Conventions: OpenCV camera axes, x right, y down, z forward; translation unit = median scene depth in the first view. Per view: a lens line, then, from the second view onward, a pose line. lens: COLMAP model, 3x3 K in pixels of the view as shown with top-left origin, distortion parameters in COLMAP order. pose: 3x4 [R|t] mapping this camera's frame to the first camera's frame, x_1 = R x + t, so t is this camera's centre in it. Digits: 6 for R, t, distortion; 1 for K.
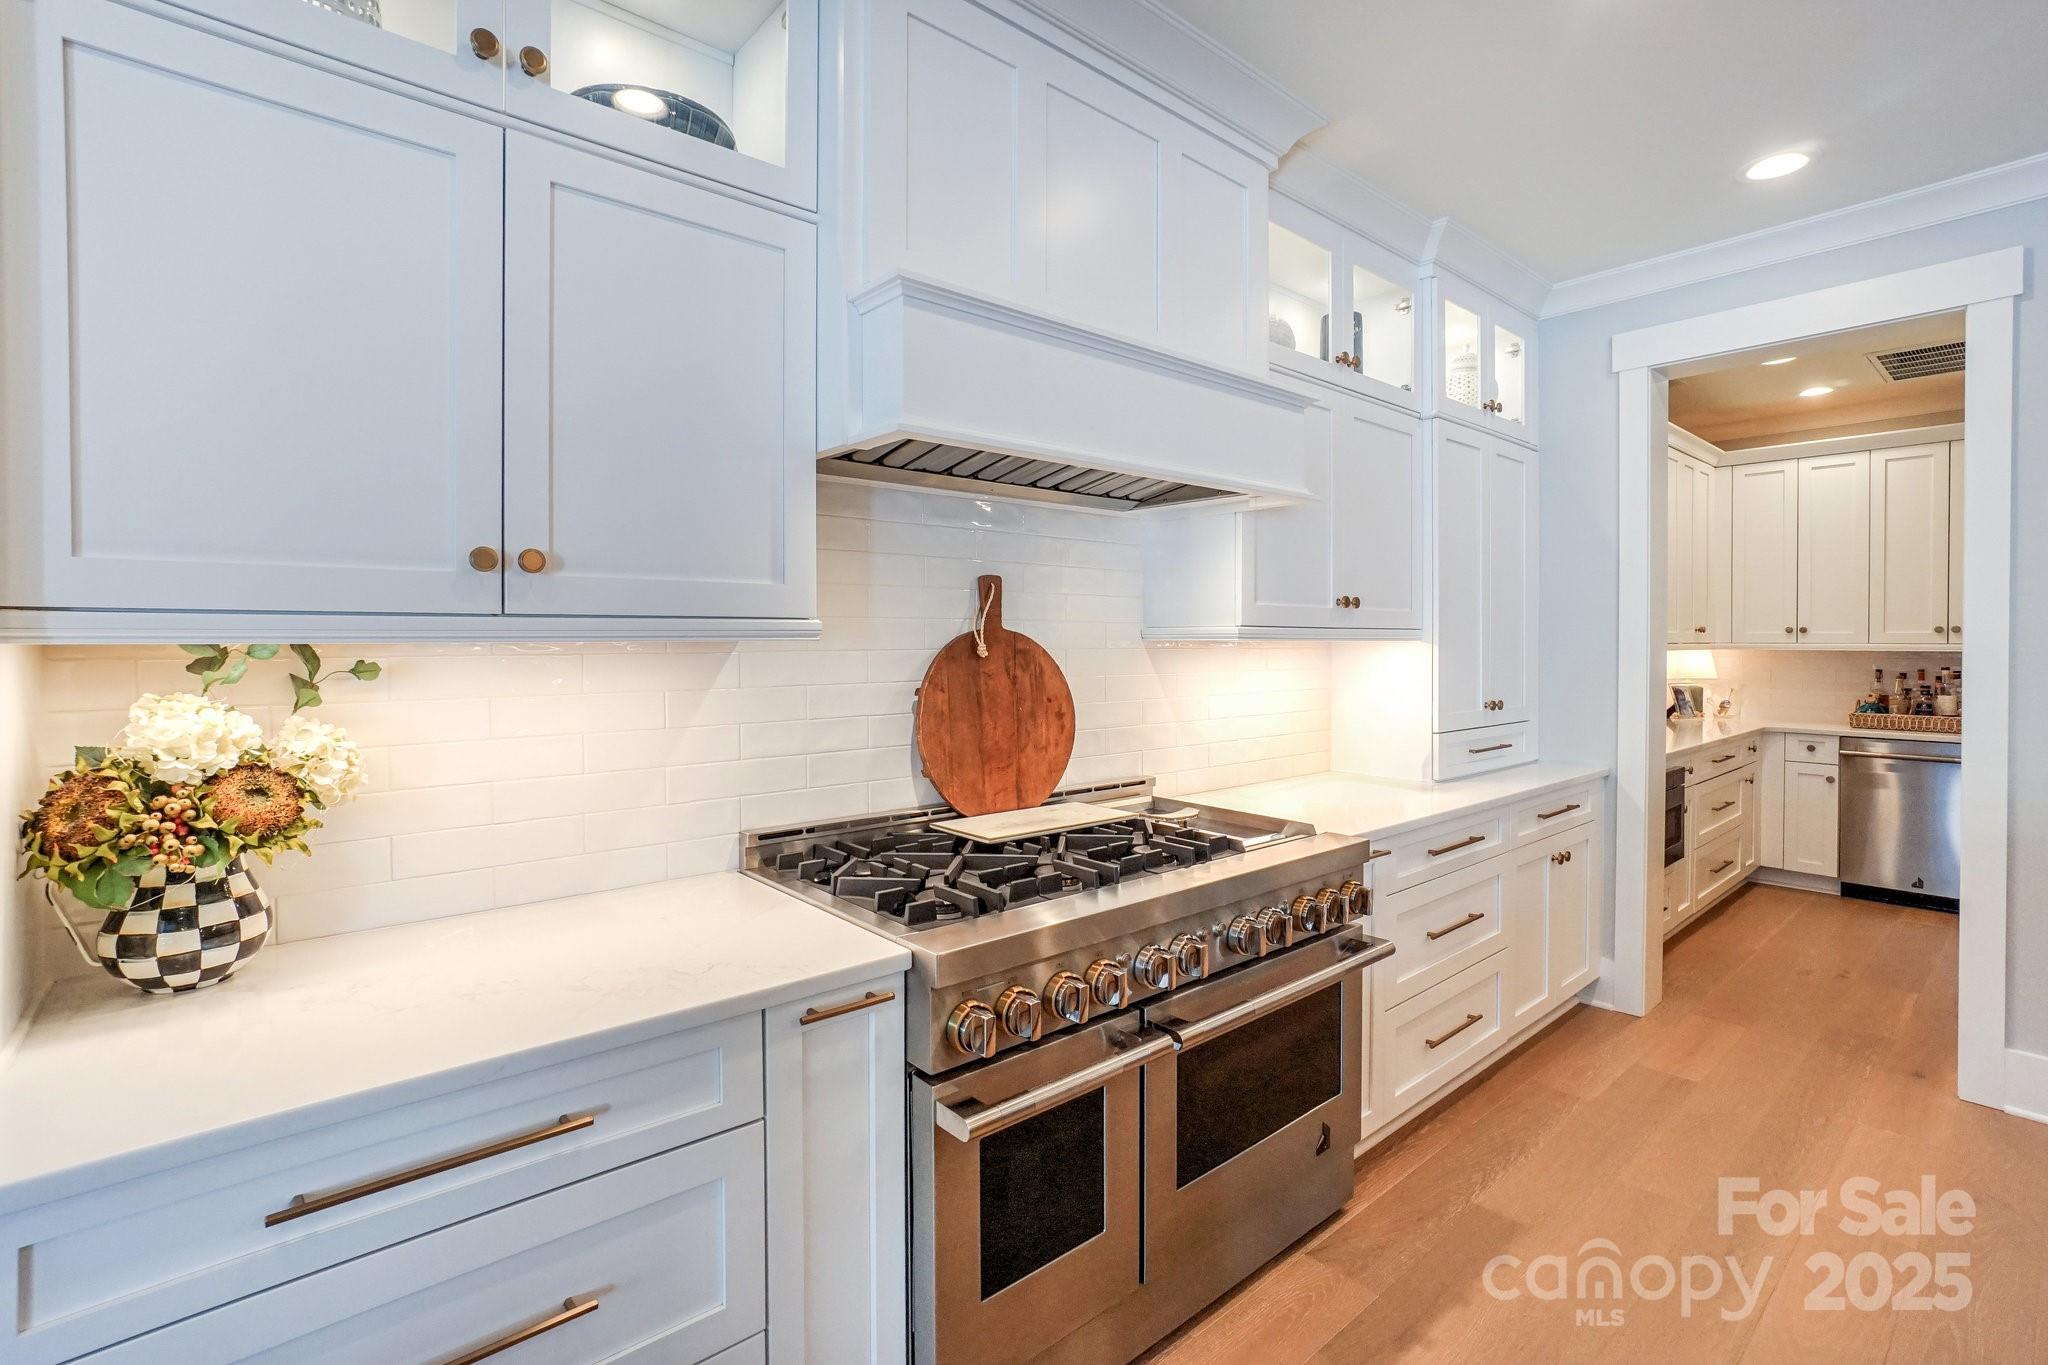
lens RADIAL K [[901.6, 0, 1009.4], [0, 901.6, 644.6], [0, 0, 1]] dist [-0.010043, 0.000434]
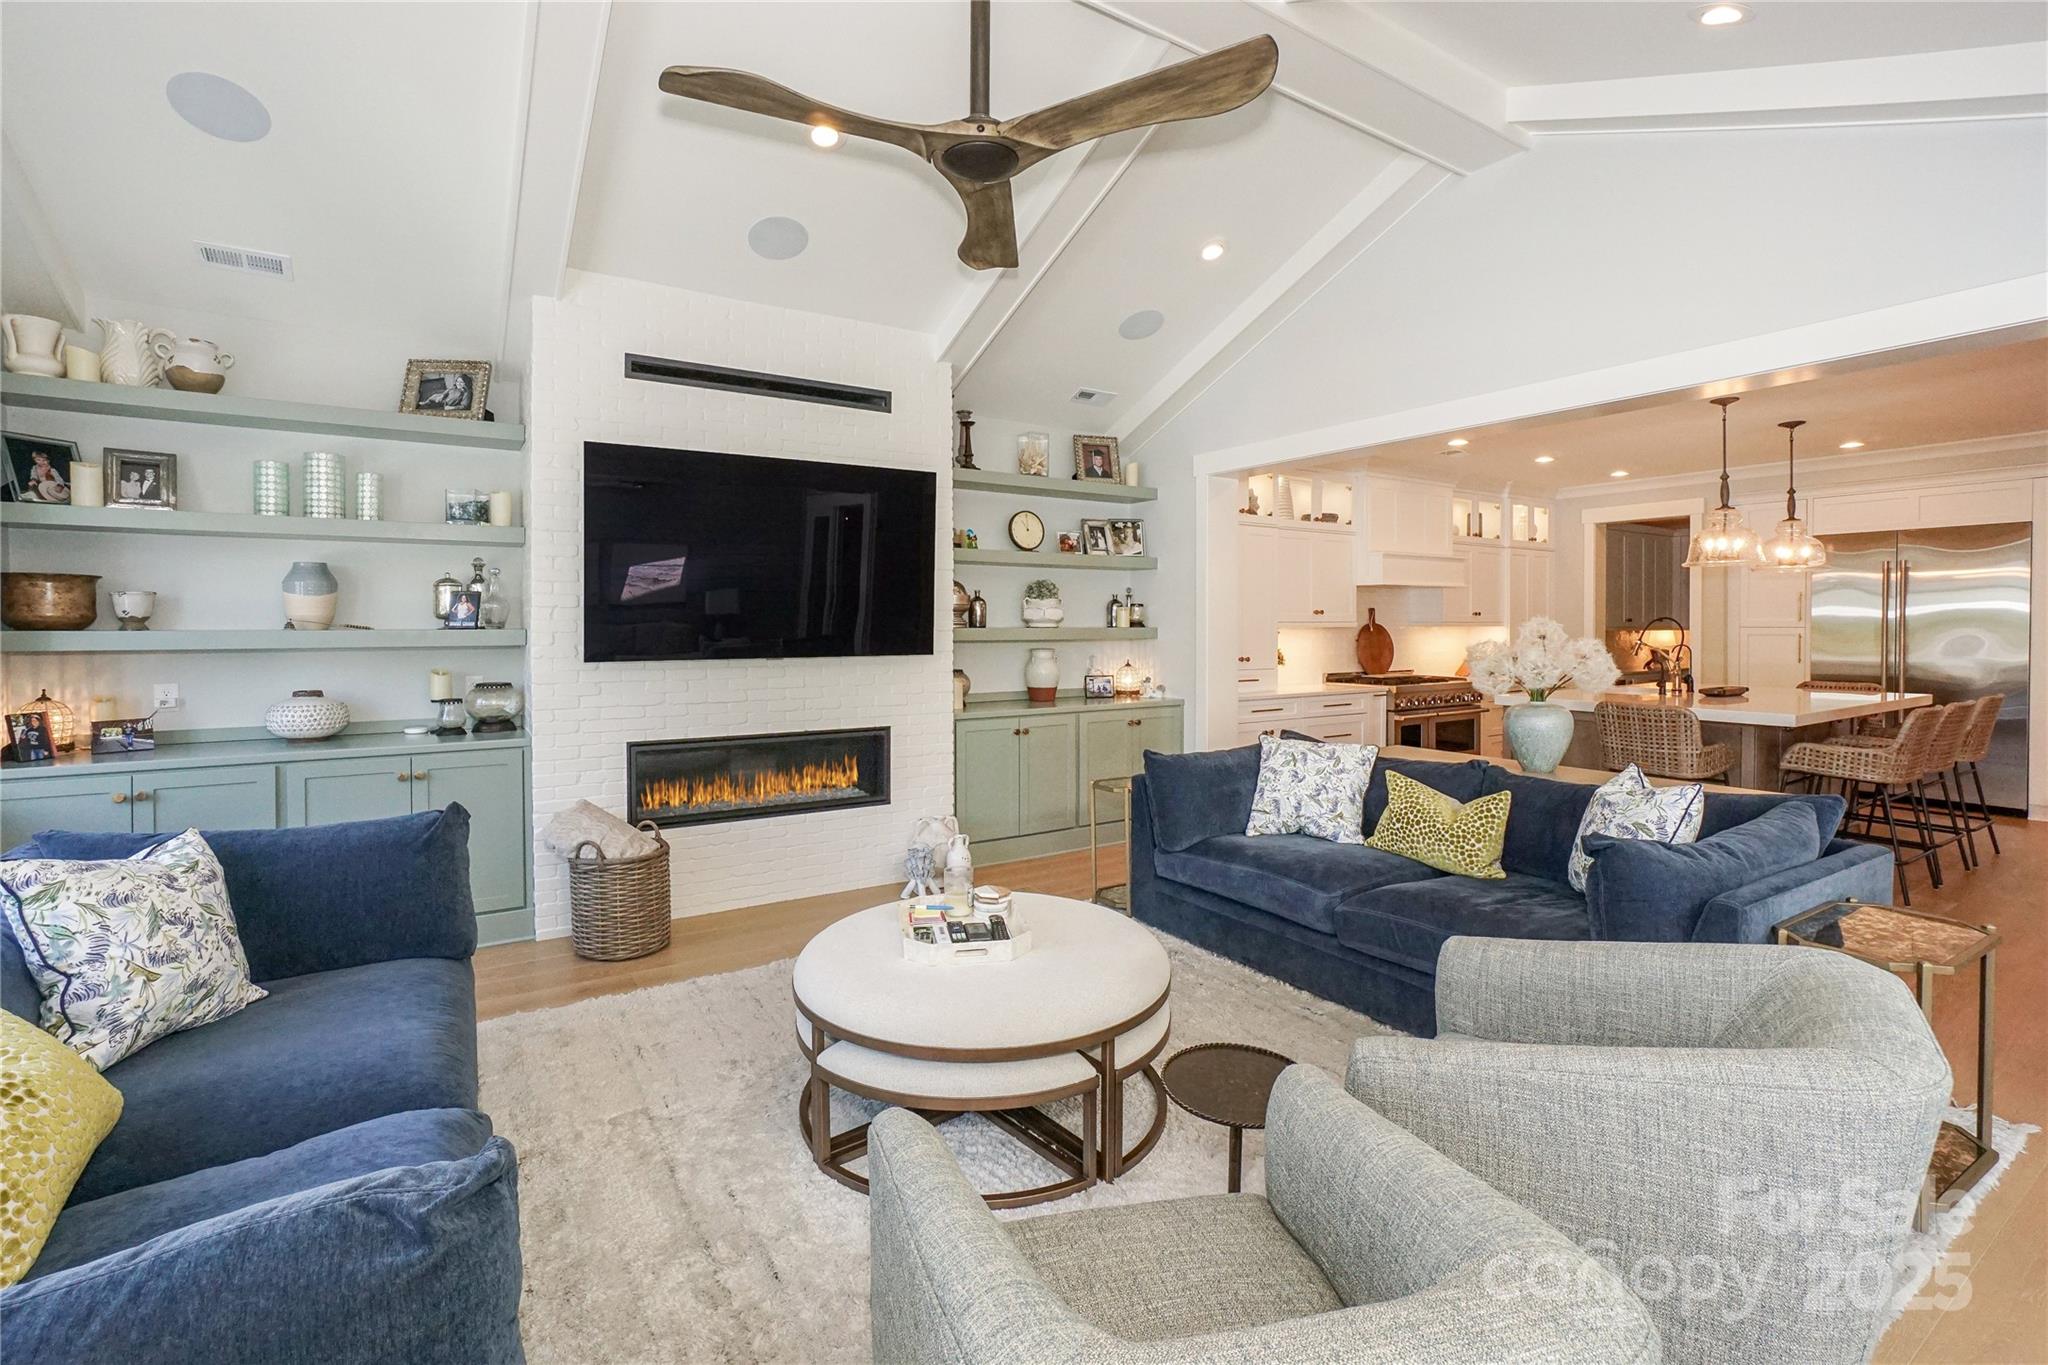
lens RADIAL K [[904.7, 0, 1021.7], [0, 904.7, 634.8], [0, 0, 1]] dist [-0.029290, 0.000262]
pose [[0.993800, 0.000072, -0.111184, -1.060132], [0.001117, 0.999943, 0.010633, -0.011563], [0.111179, -0.010691, 0.993743, -2.847193]]
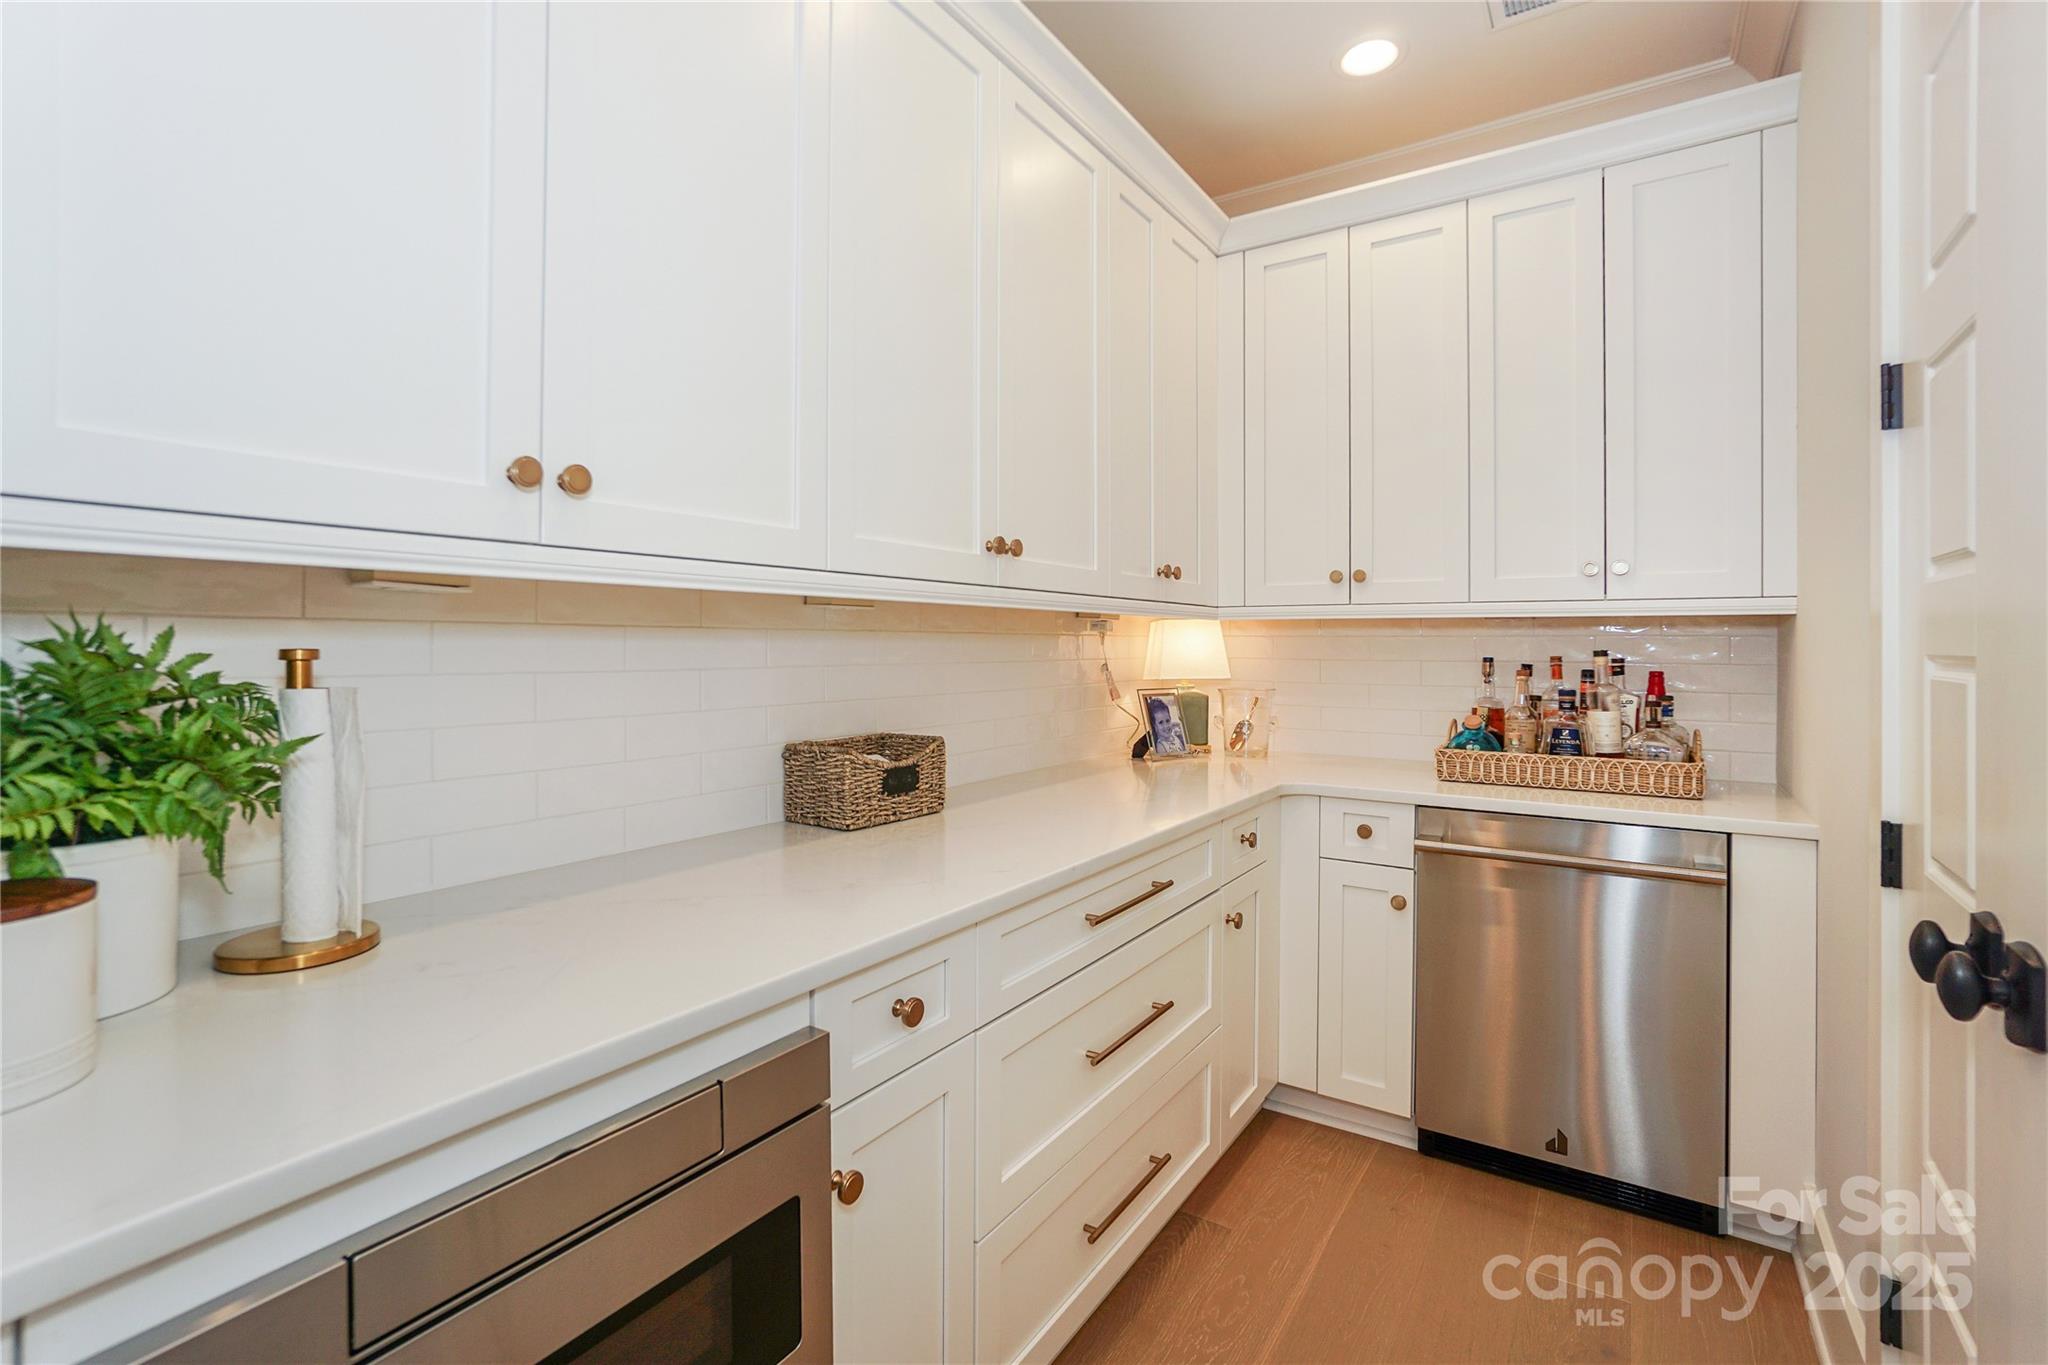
lens RADIAL K [[904.7, 0, 1021.7], [0, 904.7, 634.8], [0, 0, 1]] dist [-0.029290, 0.000262]
pose [[0.959396, 0.005658, 0.282006, 1.406852], [-0.001808, 0.999902, -0.013912, 0.054264], [-0.282057, 0.012838, 0.959312, 1.431705]]
